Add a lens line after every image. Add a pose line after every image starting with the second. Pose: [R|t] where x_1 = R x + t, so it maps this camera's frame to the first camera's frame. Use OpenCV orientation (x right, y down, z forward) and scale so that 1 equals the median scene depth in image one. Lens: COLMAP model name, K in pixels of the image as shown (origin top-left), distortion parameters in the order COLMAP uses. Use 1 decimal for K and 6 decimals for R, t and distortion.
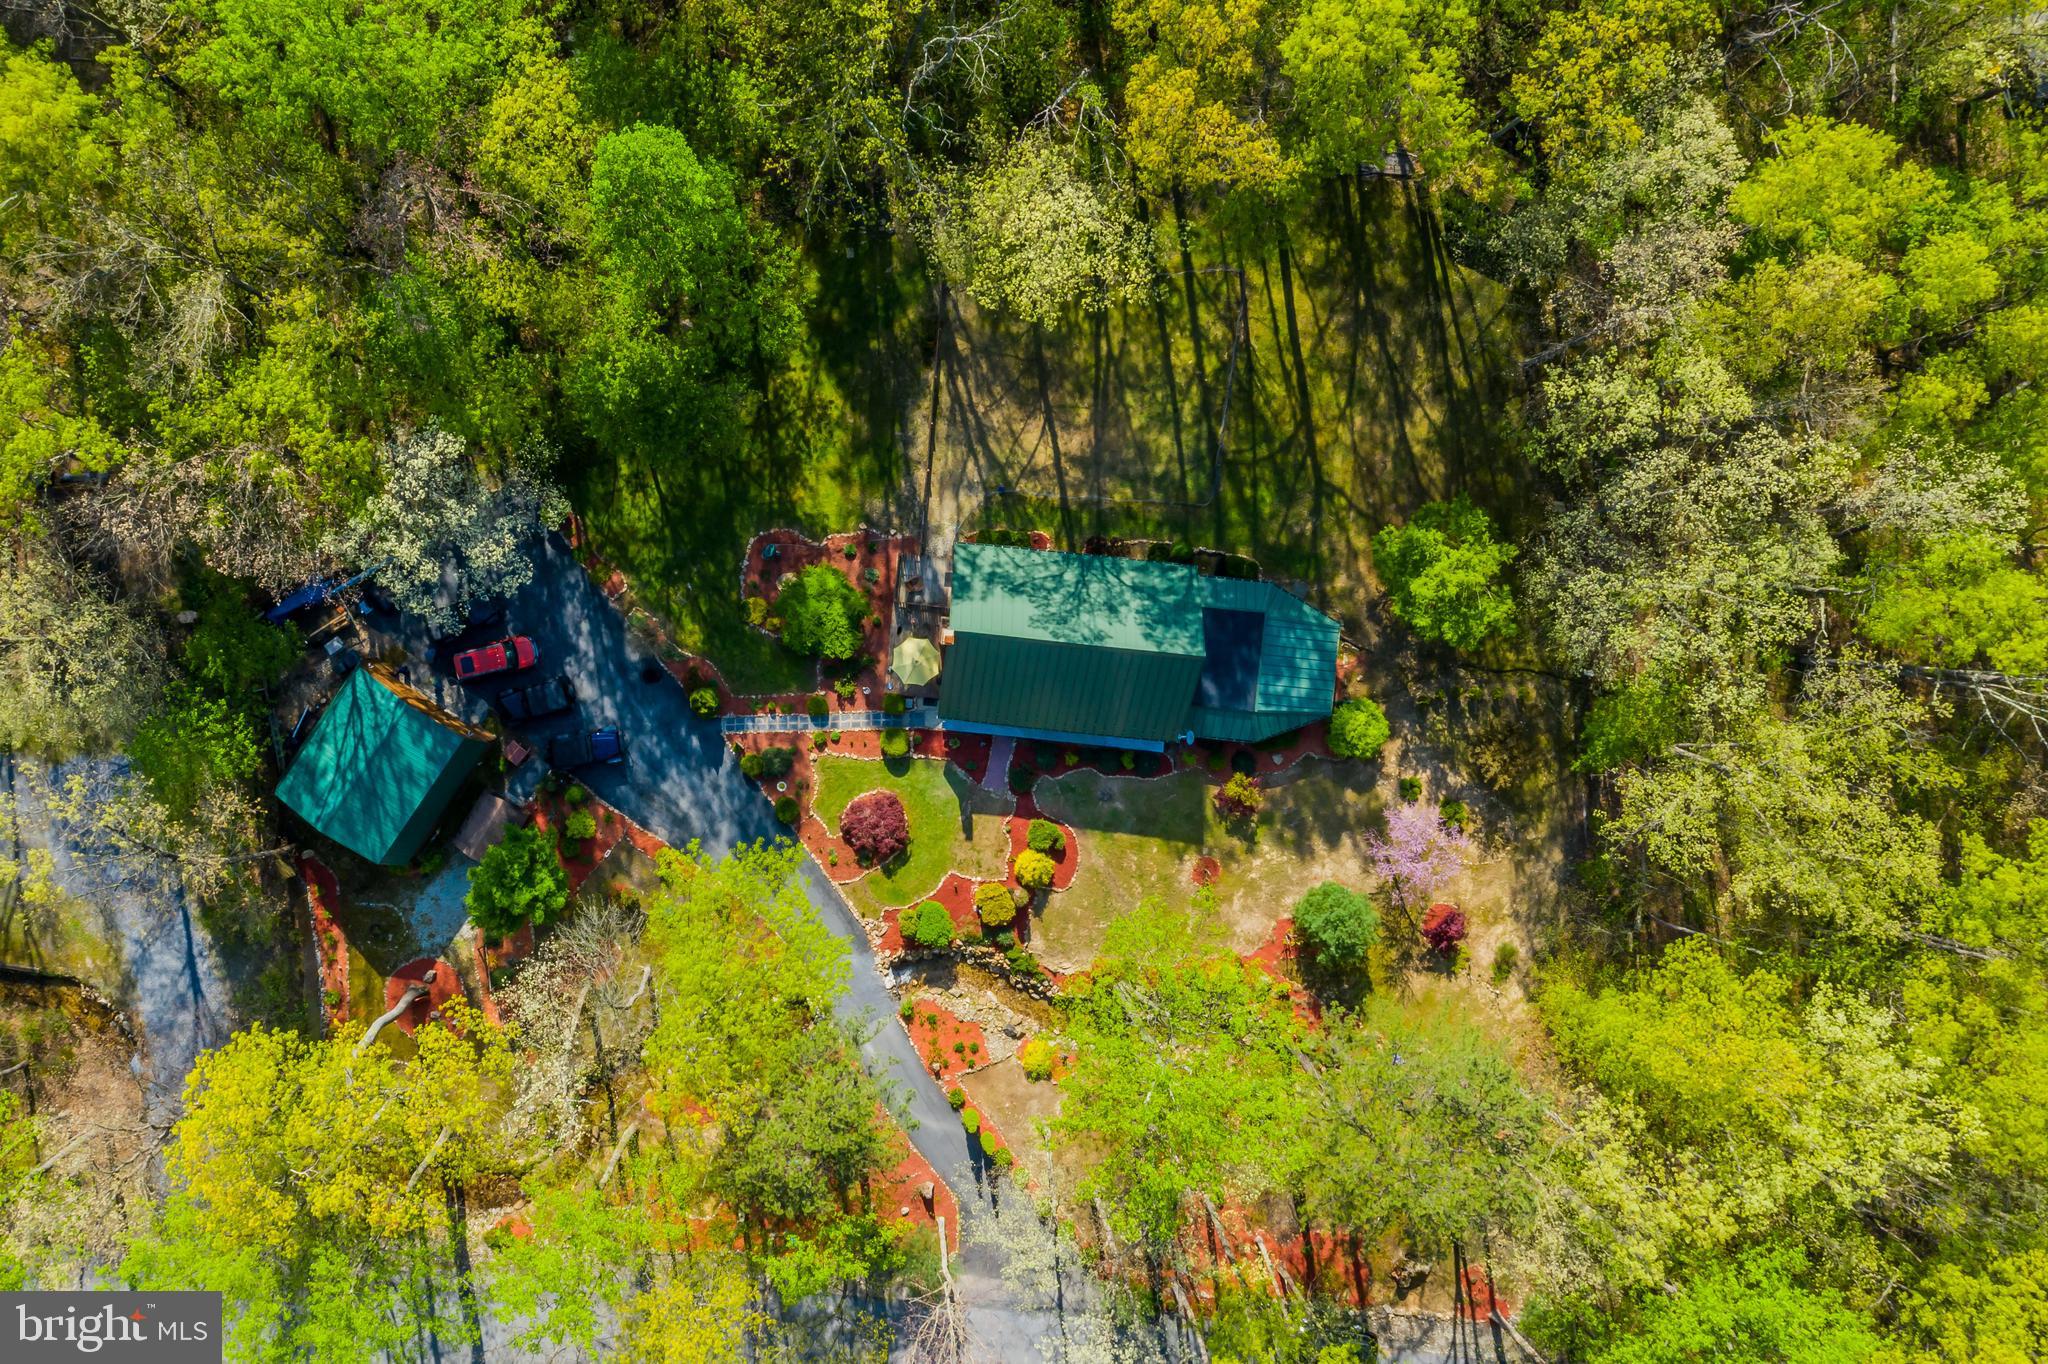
lens RADIAL K [[1534.5, 0, 964.4], [0, 1534.5, 673.7], [0, 0, 1]] dist [0.045622, -0.094753]
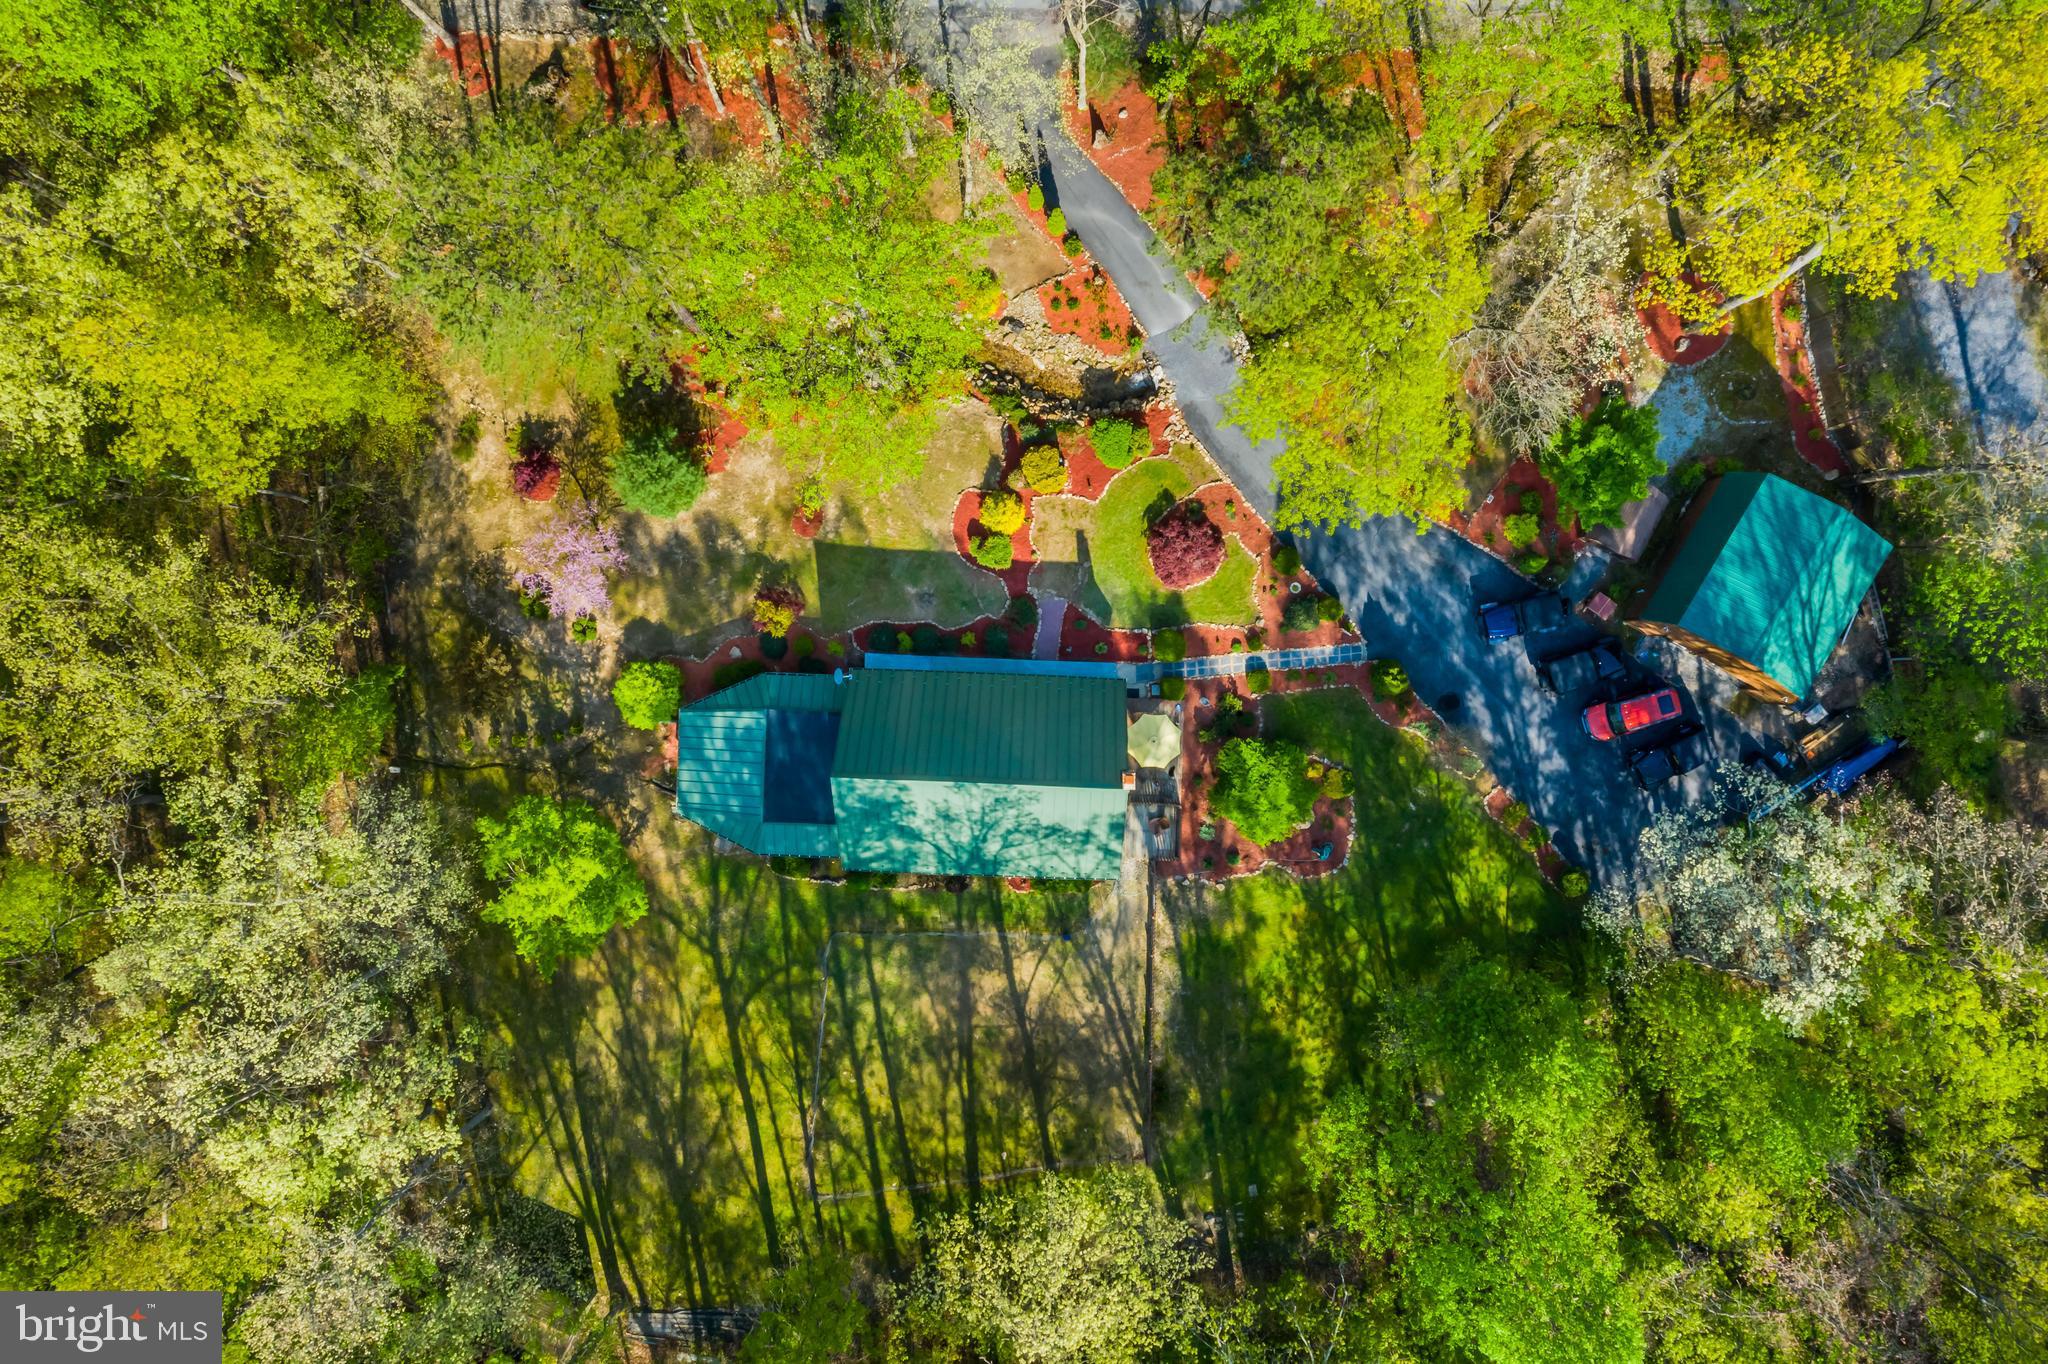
lens RADIAL K [[1470.0, 0, 1024.0], [0, 1470.0, 682.0], [0, 0, 1]] dist [0.005290, 0.002477]
pose [[-0.997843, 0.065564, 0.003210, 0.037163], [-0.065618, -0.997609, -0.021690, 0.047524], [0.001780, -0.021854, 0.999760, 0.154332]]
